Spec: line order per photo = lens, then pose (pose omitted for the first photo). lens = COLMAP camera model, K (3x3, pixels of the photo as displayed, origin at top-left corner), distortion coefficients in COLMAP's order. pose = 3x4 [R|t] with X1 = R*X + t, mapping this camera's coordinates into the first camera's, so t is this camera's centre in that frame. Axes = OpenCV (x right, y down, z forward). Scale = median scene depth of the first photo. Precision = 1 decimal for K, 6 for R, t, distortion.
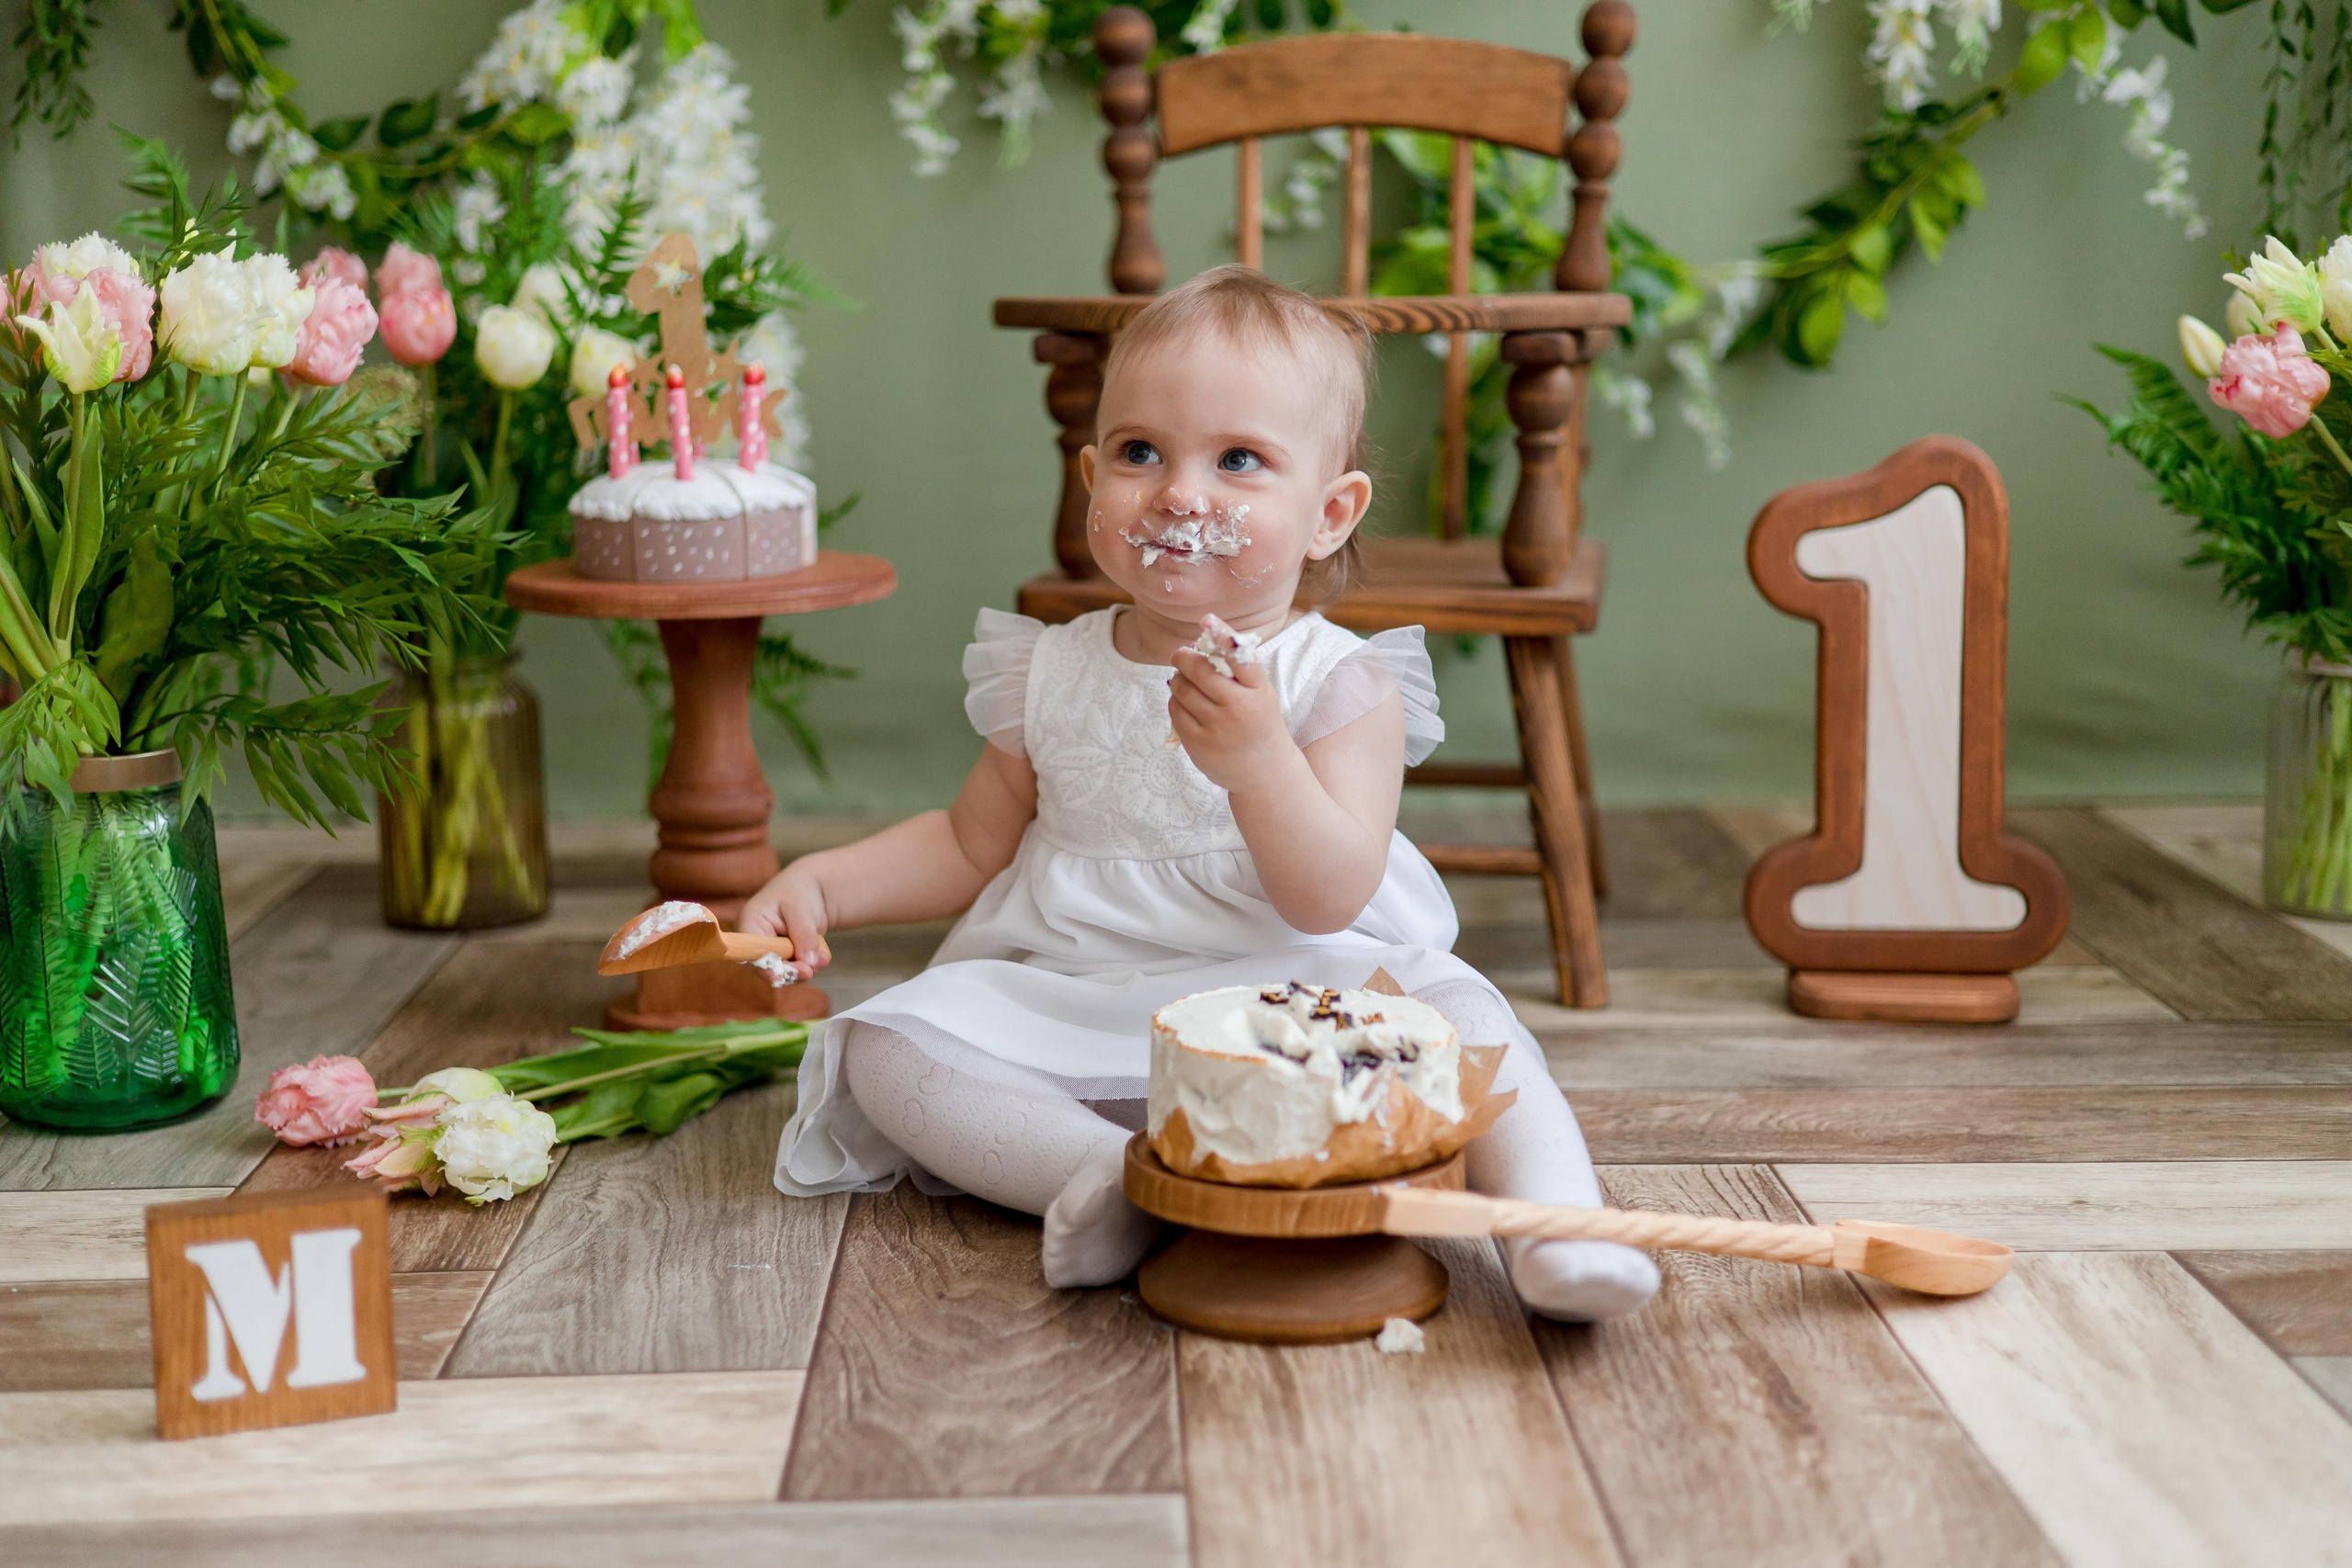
lens RADIAL K [[3349.4, 0, 1180.1], [0, 3349.4, 783.2], [0, 0, 1]] dist [0.152594, -0.142233]
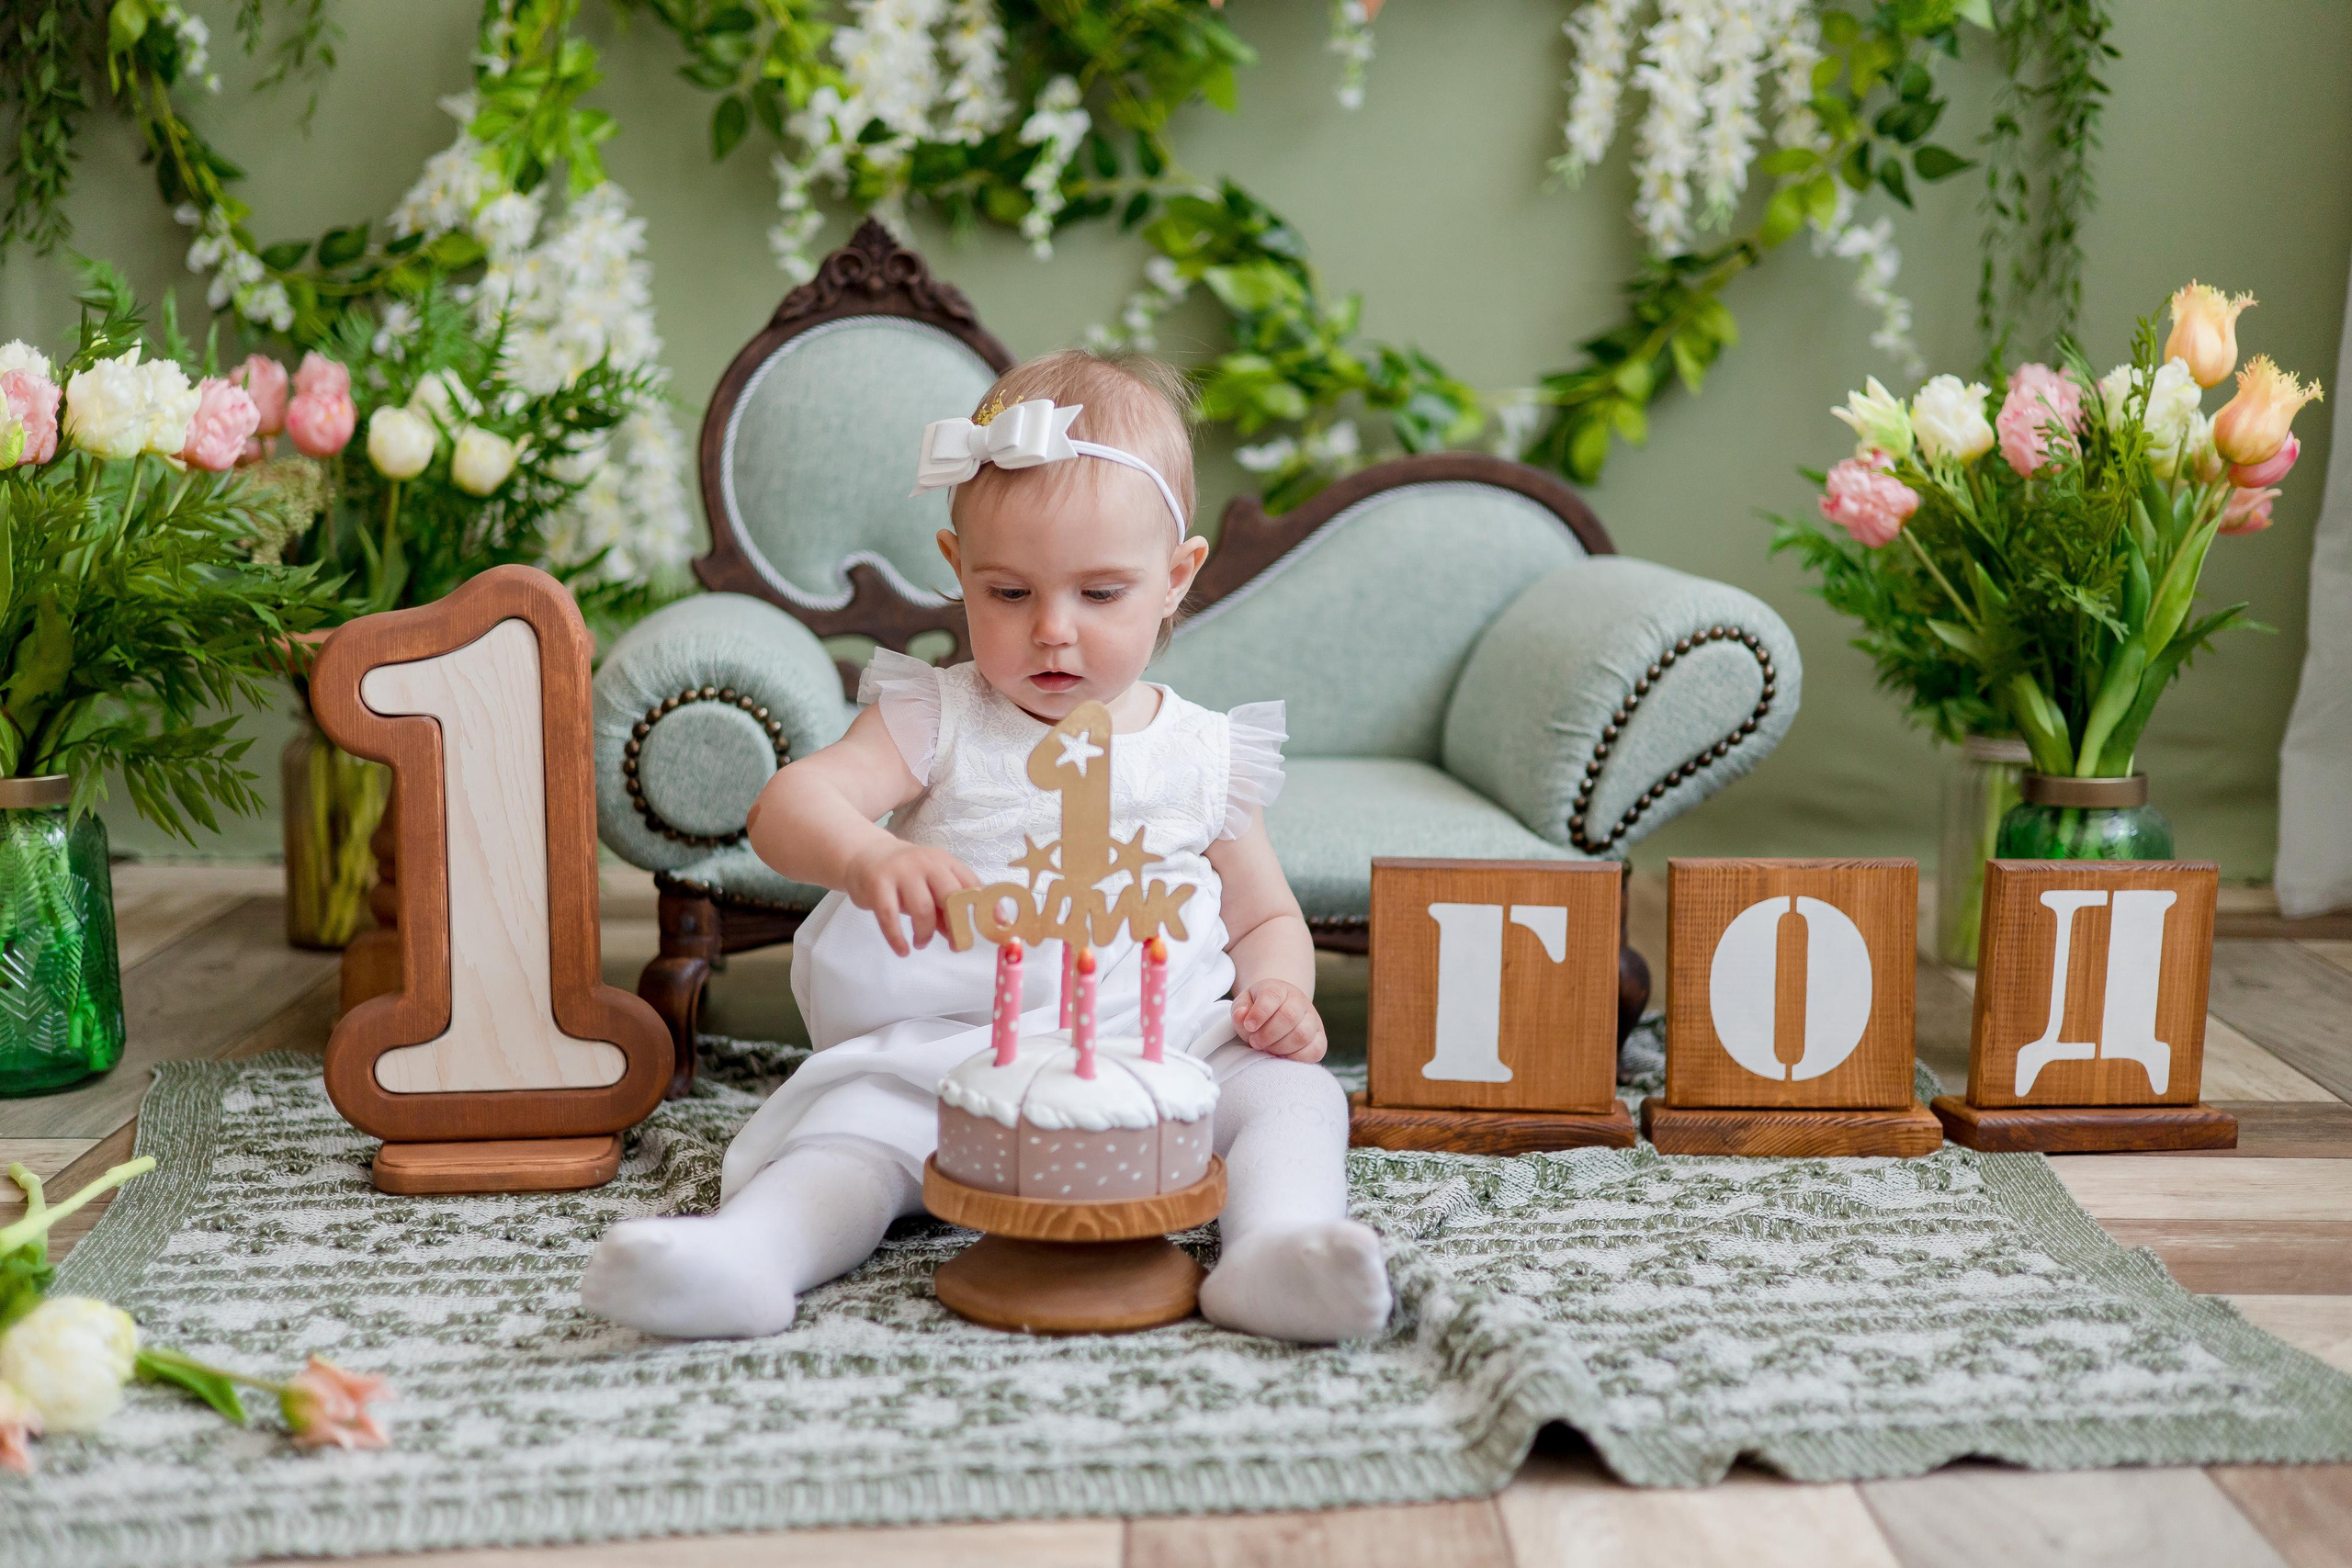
lens RADIAL K [[3349.4, 0, 1180.1], [0, 3349.4, 783.2], [0, 0, 1]] dist [0.152594, -0.142233]
pose [[0.999524, 0.019475, -0.023918, 0.104809], [-0.020280, 0.999220, -0.033879, 0.022605], [0.023240, 0.034348, 0.999140, -0.156636]]
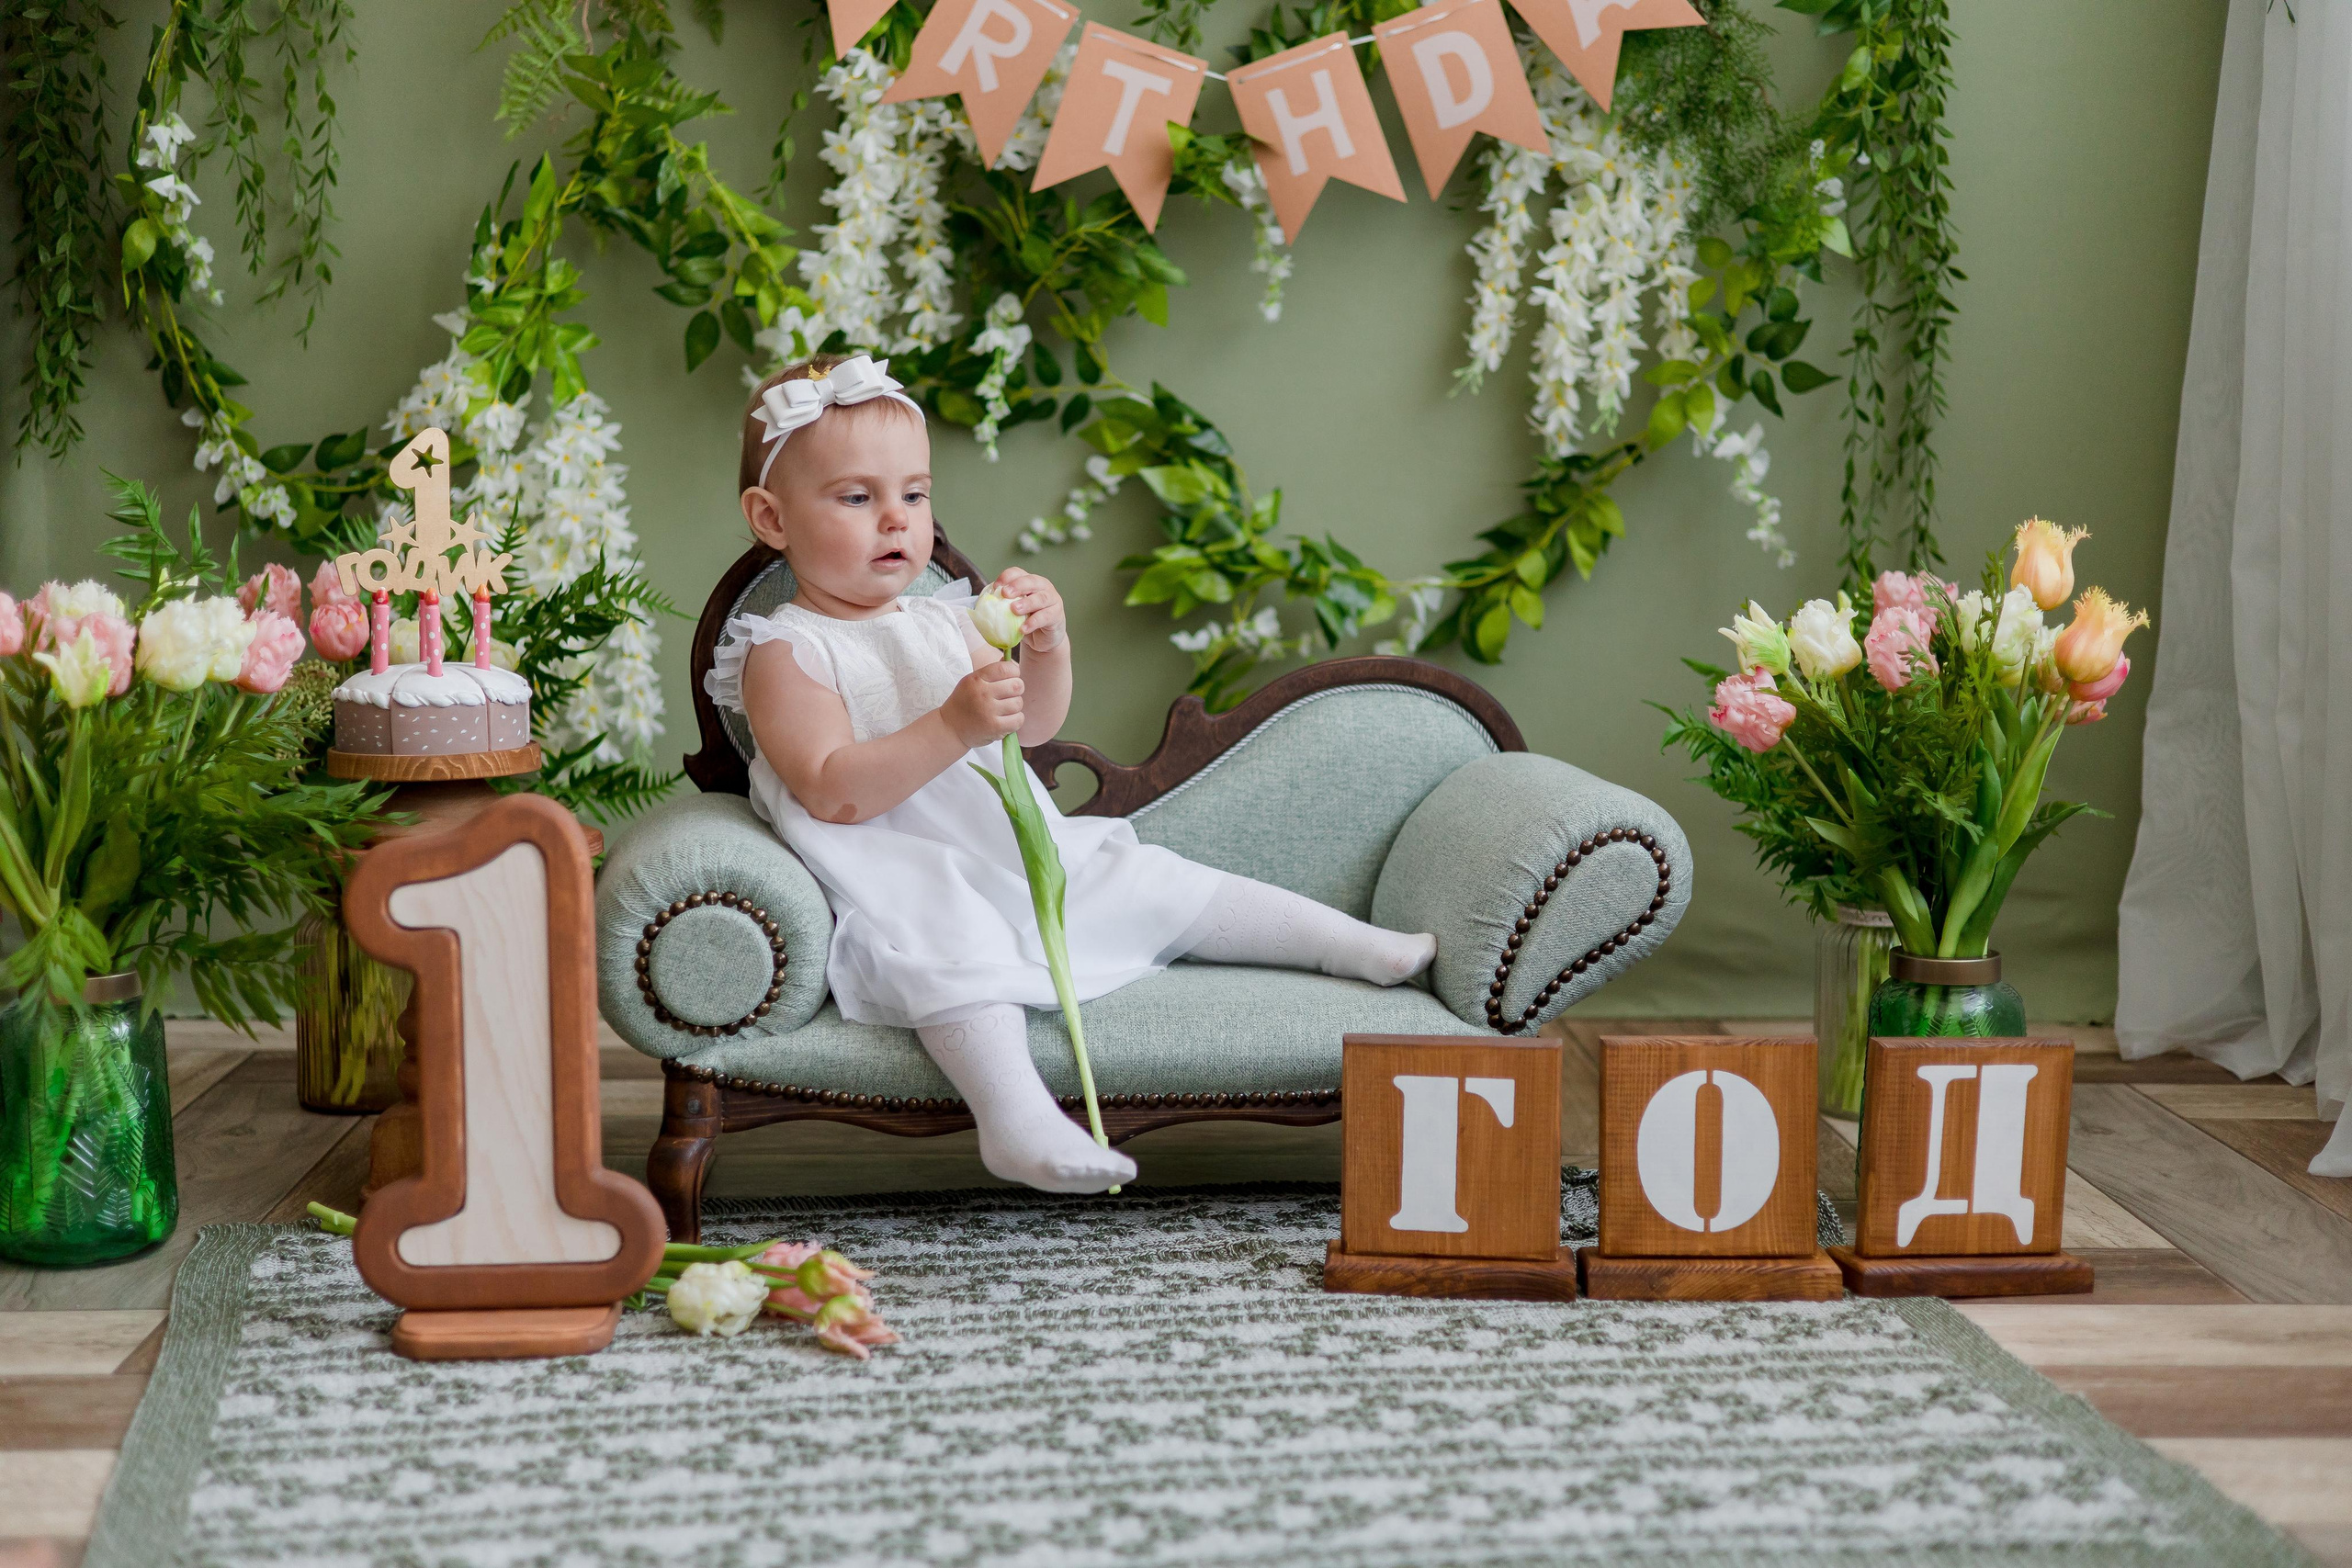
lens RADIAL K [[3329.8, 0, 1178.9], [0, 3329.8, 779.7], [0, 0, 1]] dist [0.165458, -0.174644]
pose [[0.999763, 0.014548, 0.016179, 0.072295], [-0.013646, 0.998418, -0.054551, -0.016238], [-0.016947, 0.054318, 0.998380, -0.271215]]
